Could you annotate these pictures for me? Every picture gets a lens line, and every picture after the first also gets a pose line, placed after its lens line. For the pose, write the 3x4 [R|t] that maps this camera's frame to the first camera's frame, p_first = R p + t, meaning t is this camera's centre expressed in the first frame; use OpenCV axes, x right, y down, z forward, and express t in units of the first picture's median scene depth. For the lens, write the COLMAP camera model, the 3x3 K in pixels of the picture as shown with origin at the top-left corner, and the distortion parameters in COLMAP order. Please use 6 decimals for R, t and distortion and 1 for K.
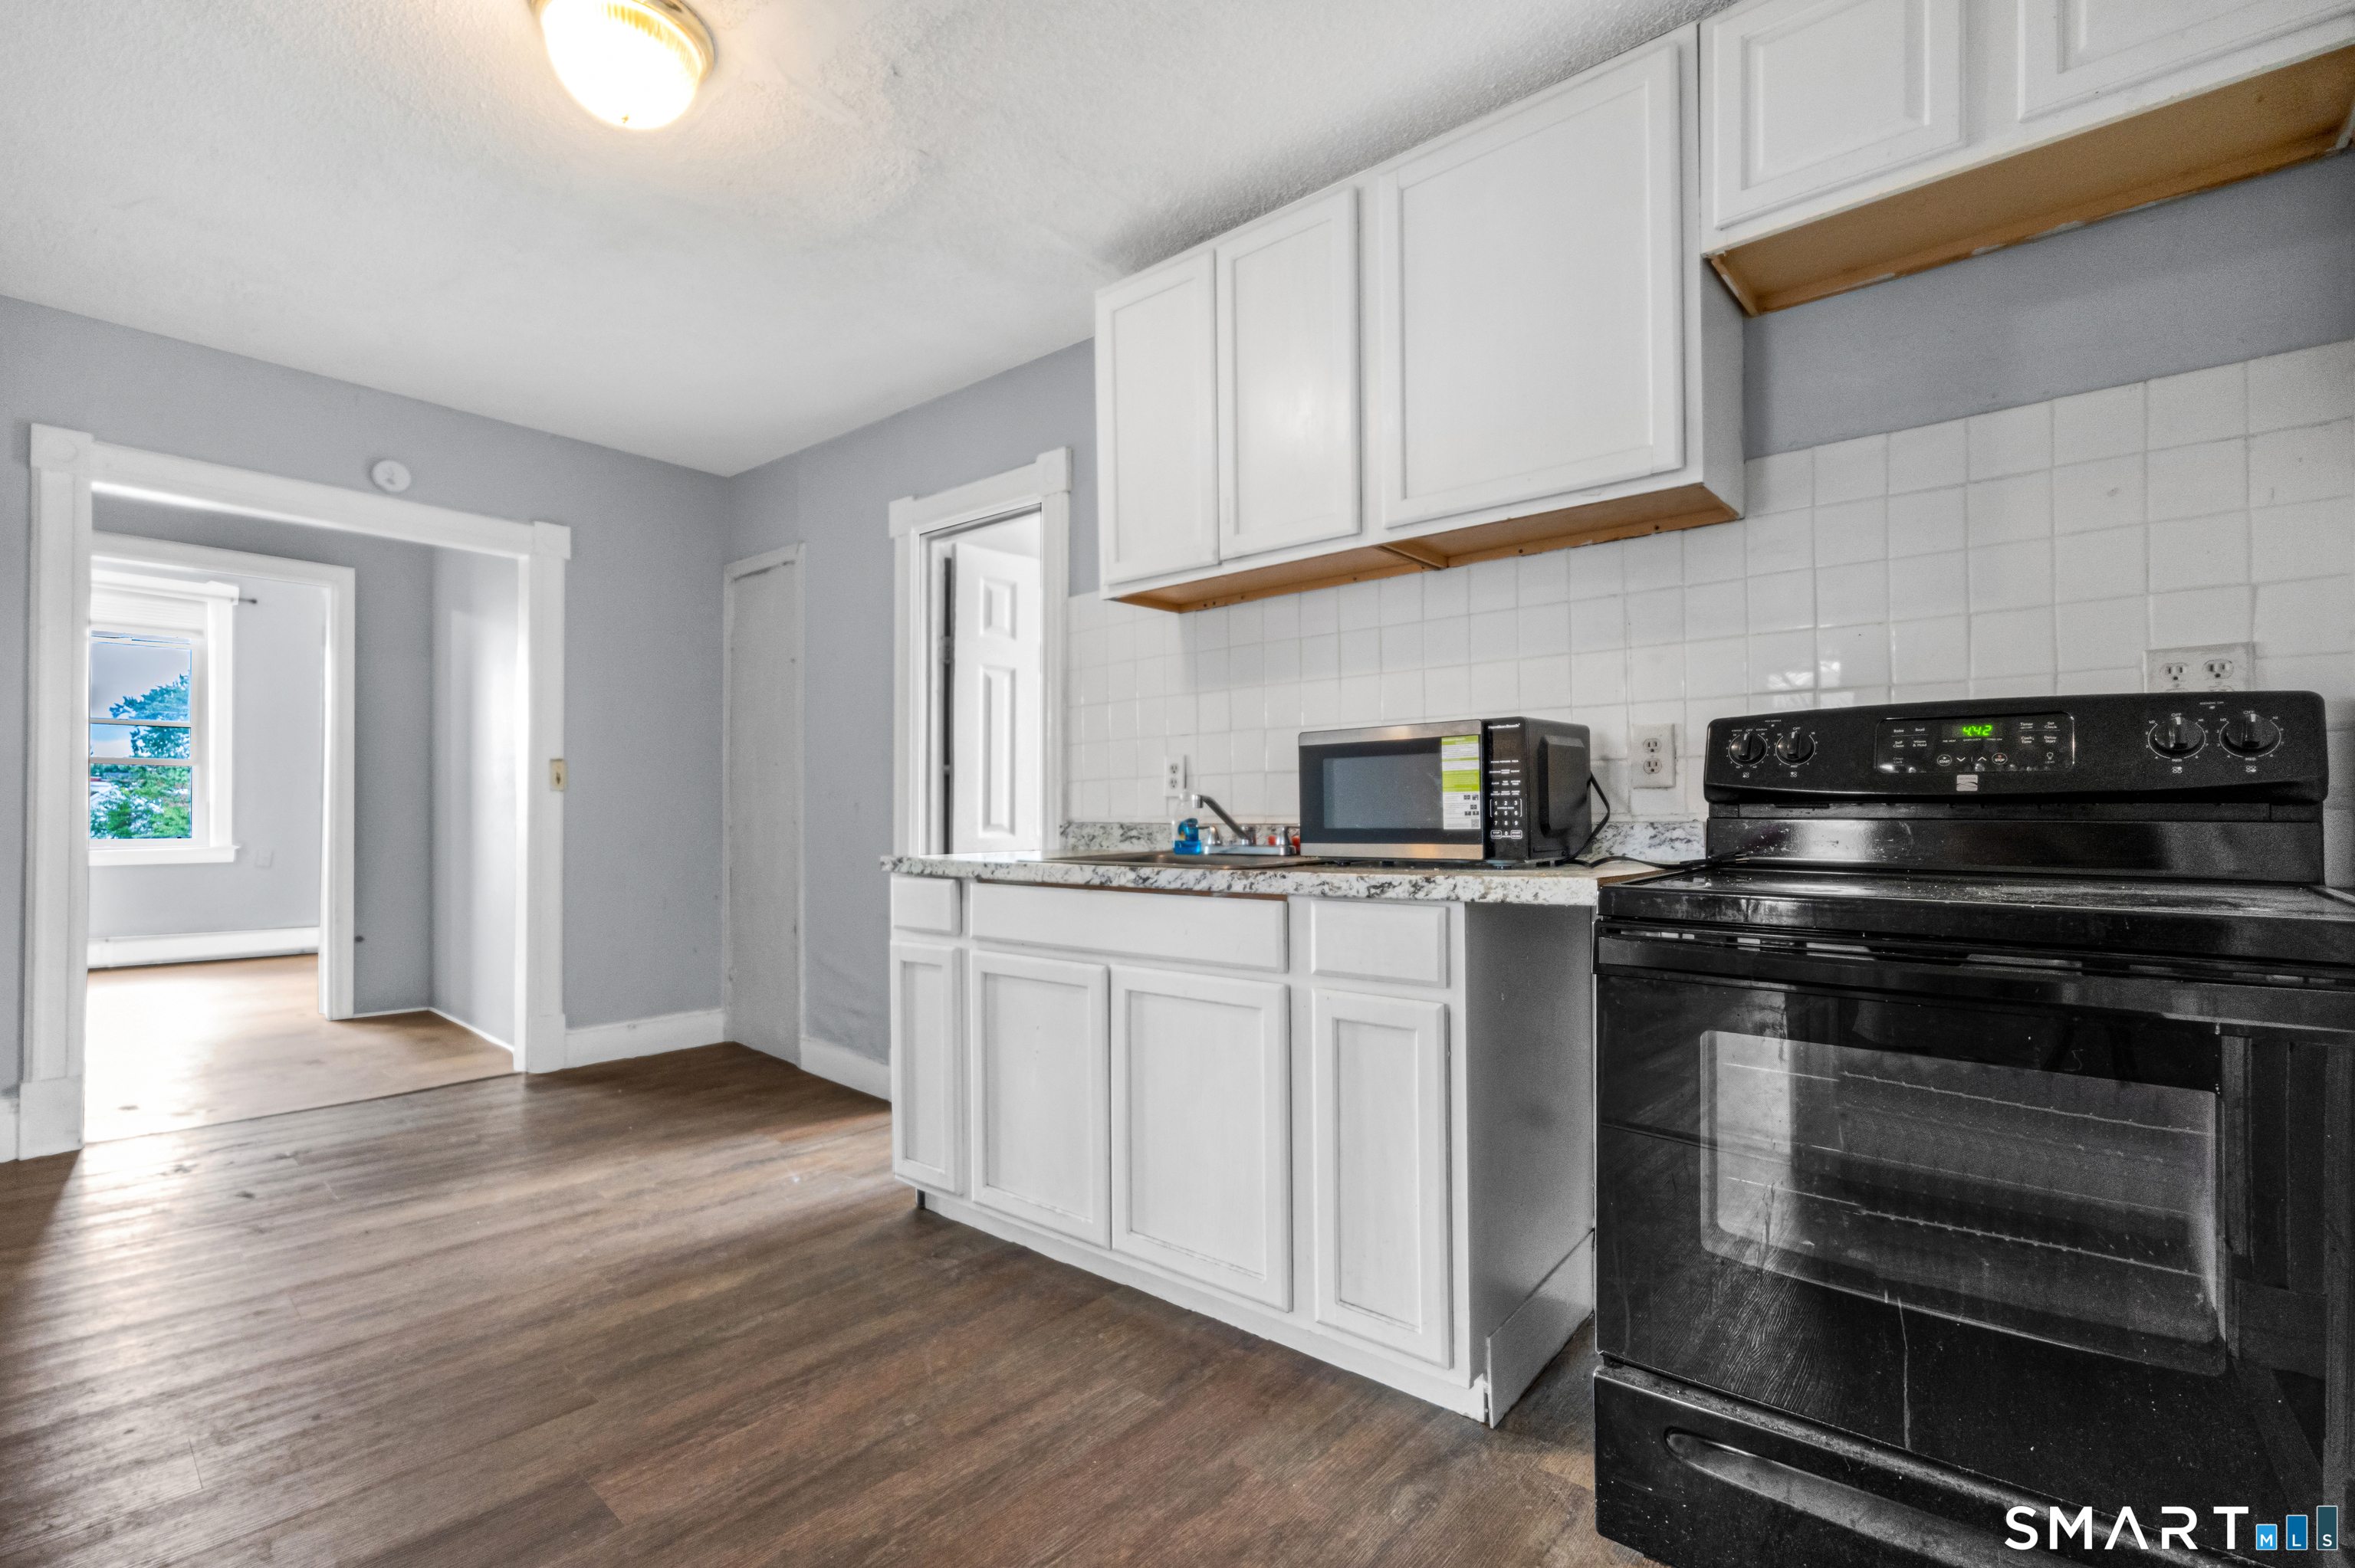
lens RADIAL K [[1034.6, 0, 1186.0], [0, 1034.6, 802.0], [0, 0, 1]] dist [-0.003429, 0.000739]
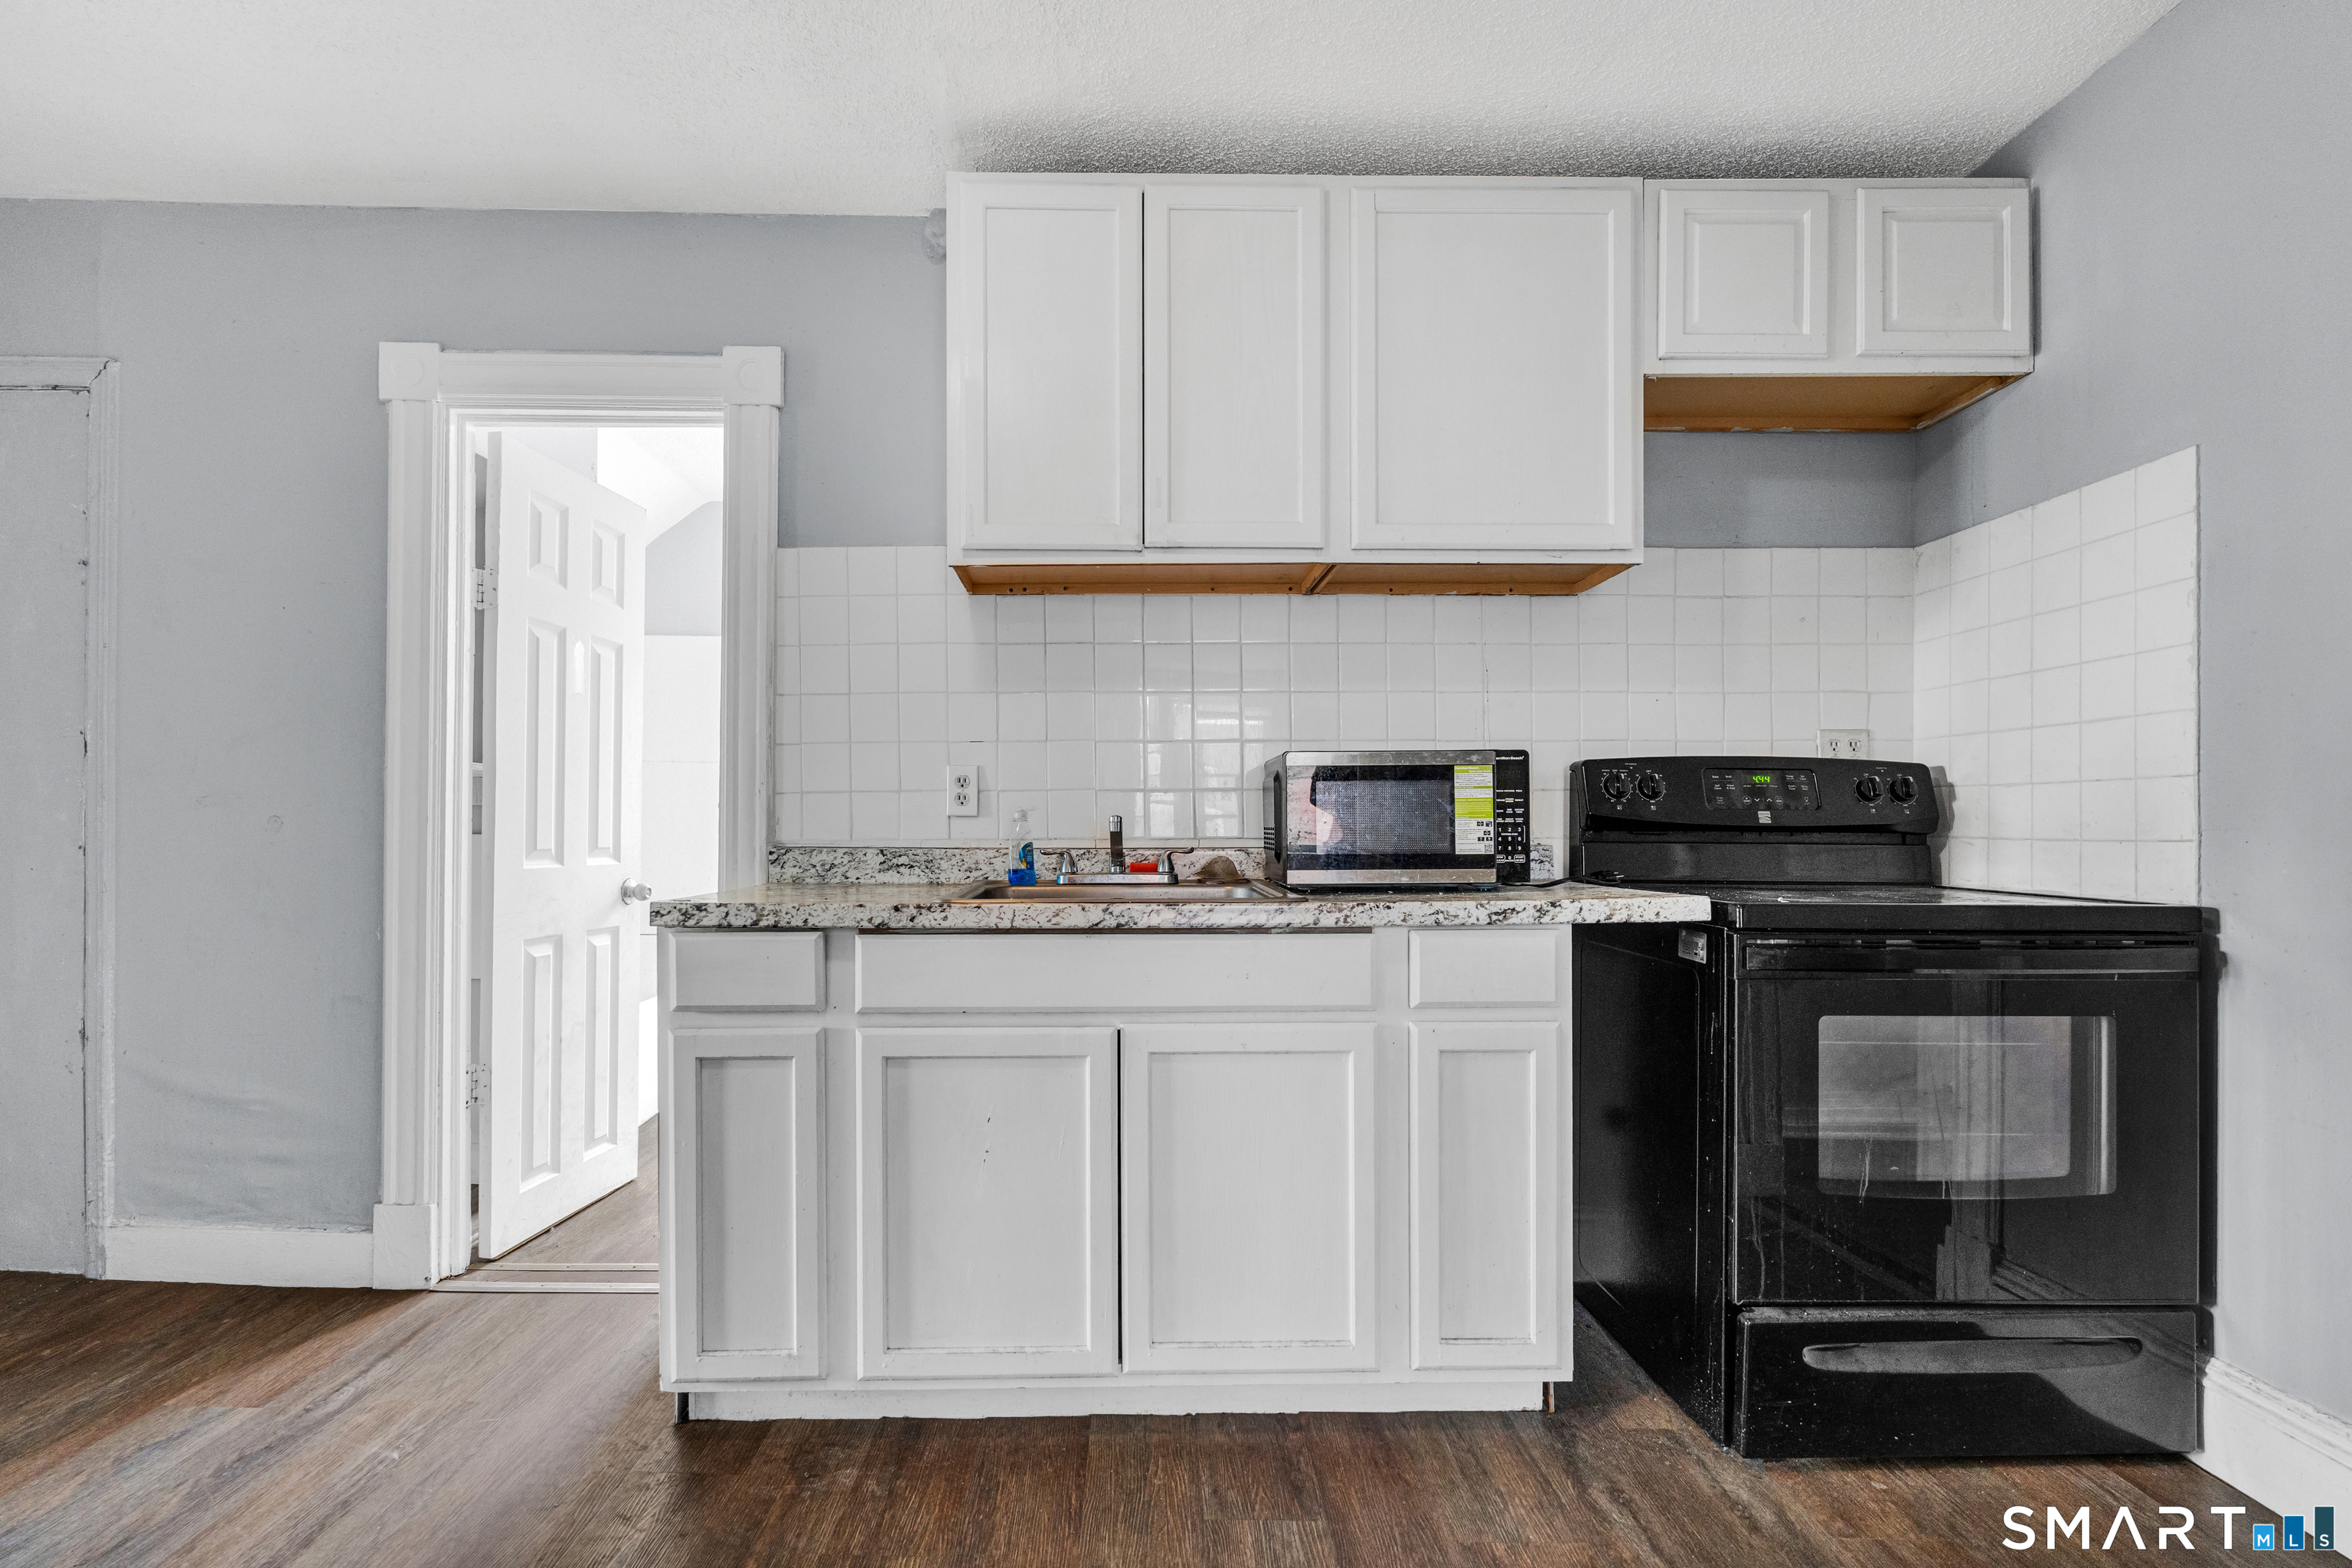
lens RADIAL K [[1050.4, 0, 1116.3], [0, 1050.4, 819.9], [0, 0, 1]] dist [-0.001506, -0.000994]
pose [[0.762678, 0.008180, 0.646727, -0.665544], [-0.011106, 0.999938, 0.000450, -0.004536], [-0.646683, -0.007526, 0.762721, 0.406345]]
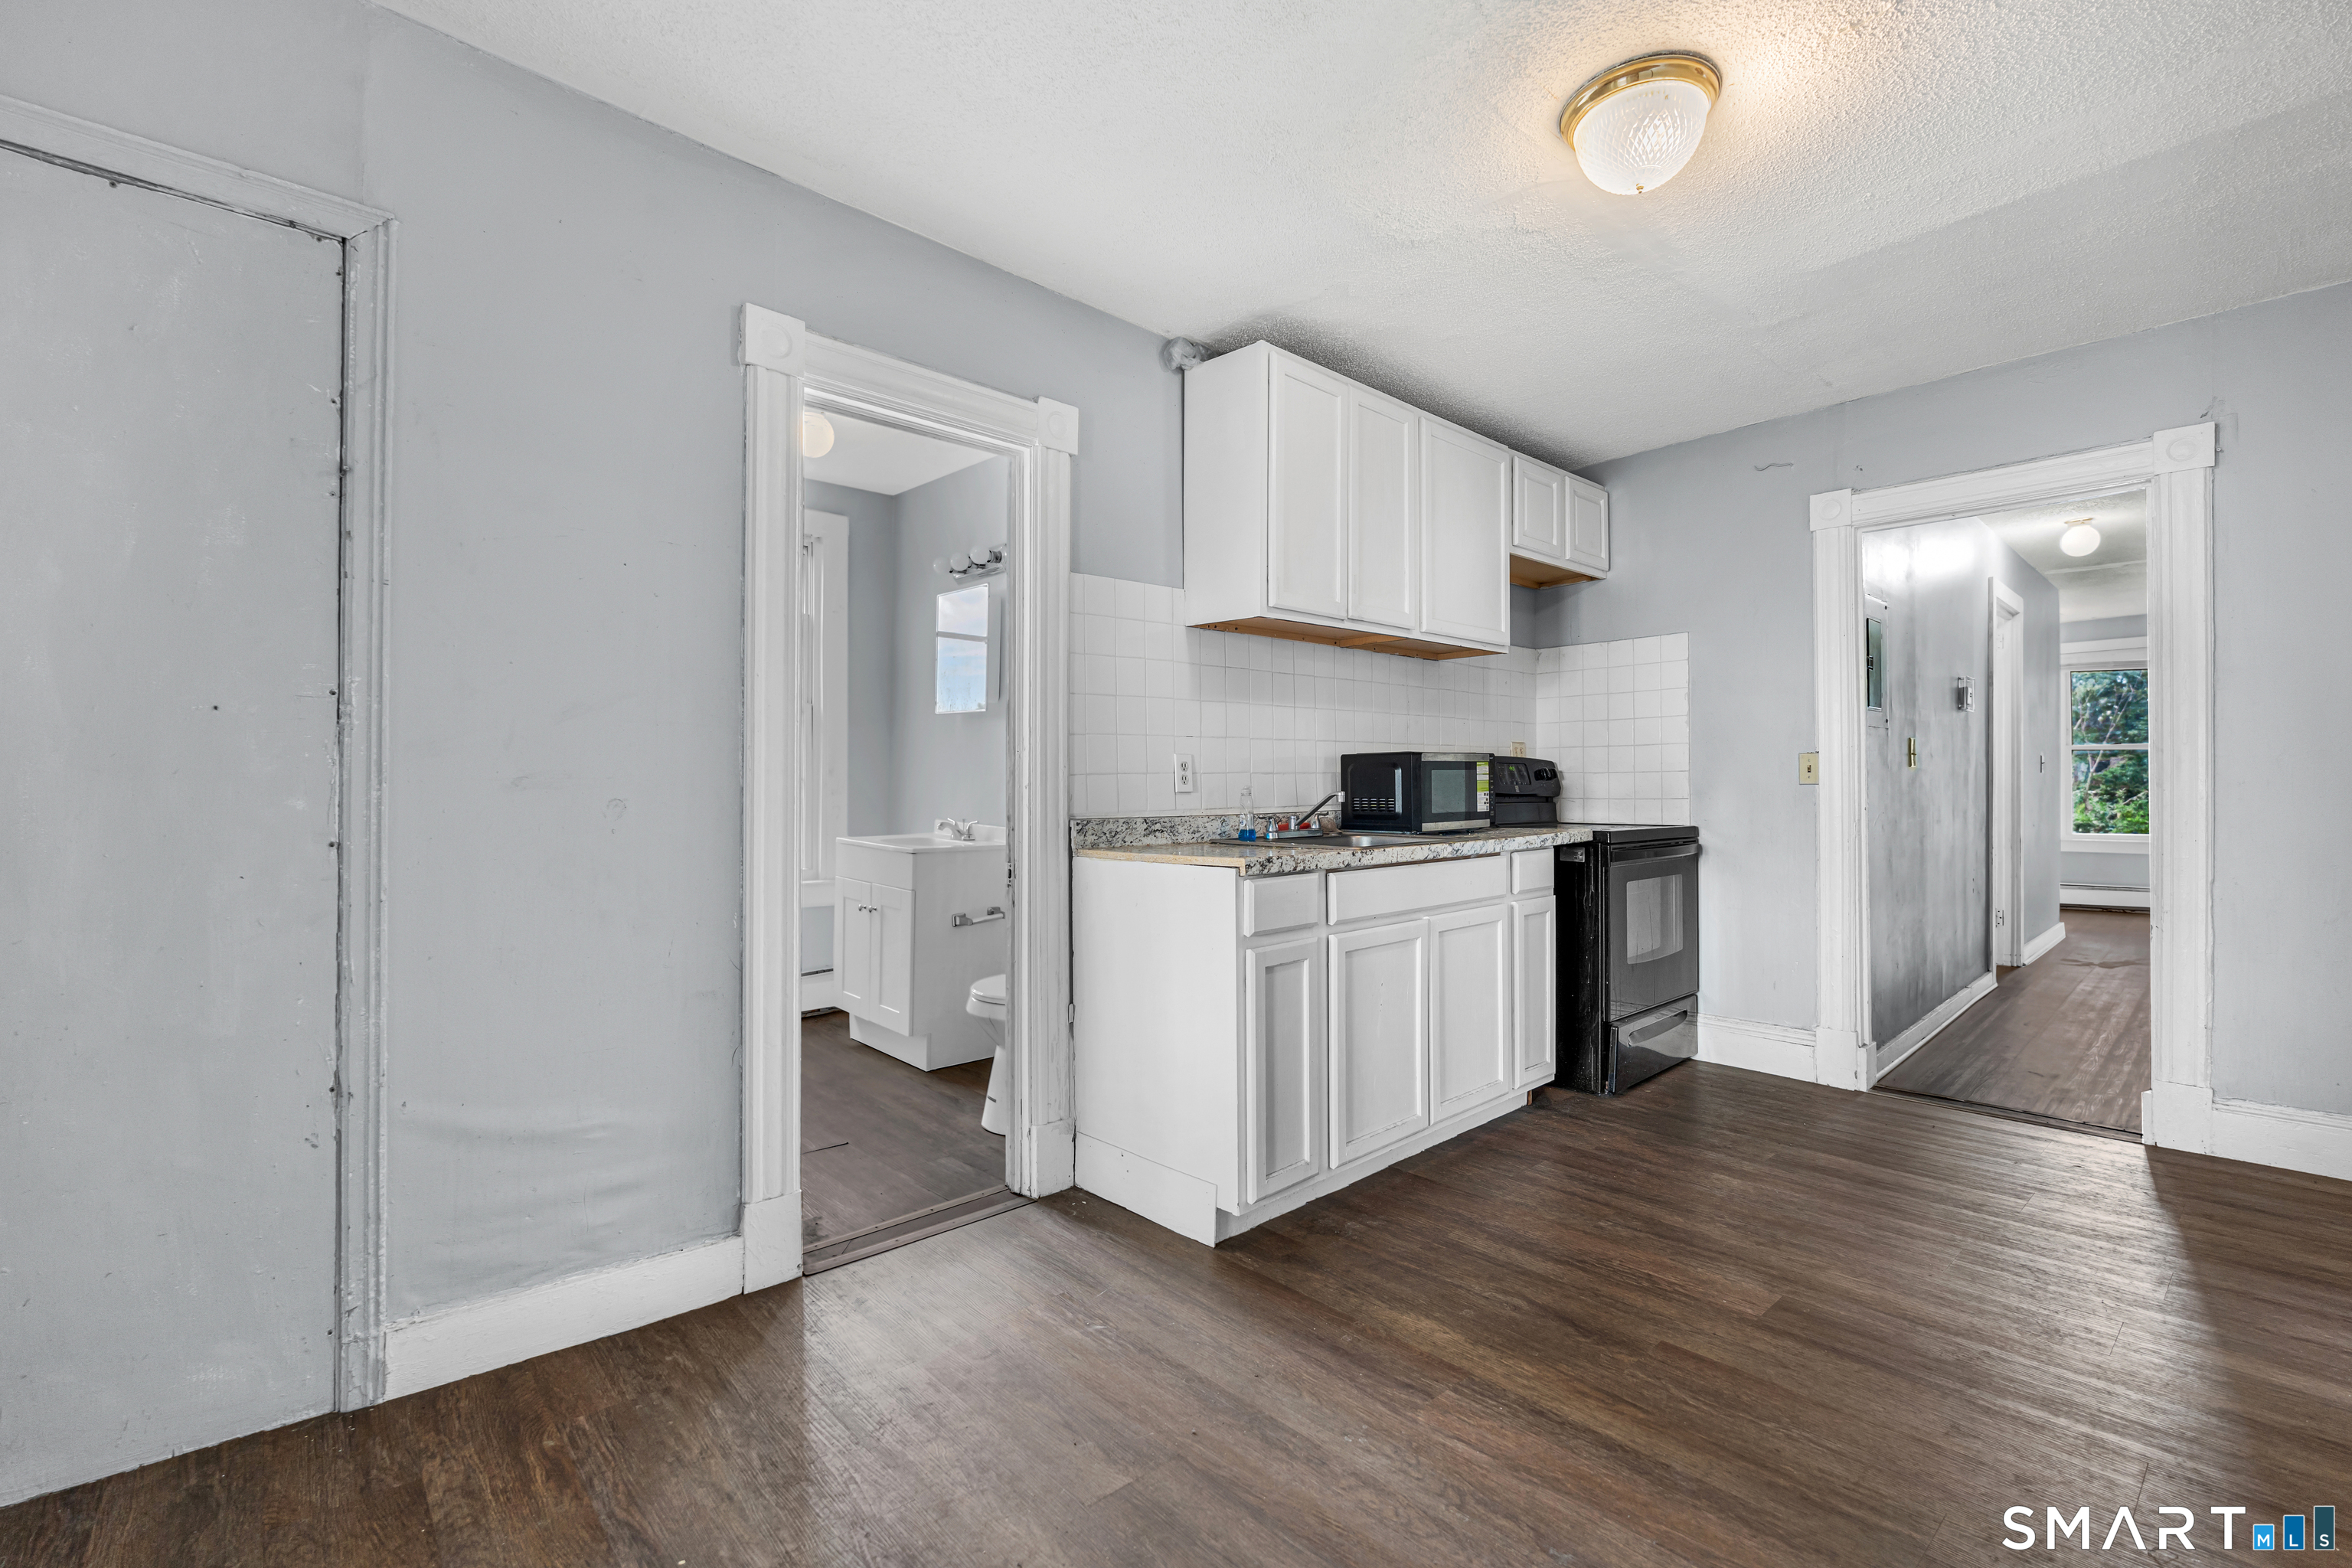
lens RADIAL K [[1033.5, 0, 1164.5], [0, 1033.5, 785.6], [0, 0, 1]] dist [-0.003429, 0.000739]
pose [[0.130379, 0.006195, 0.991445, -1.594534], [-0.003195, 0.999978, -0.005828, -0.007471], [-0.991459, -0.002407, 0.130396, 1.270178]]
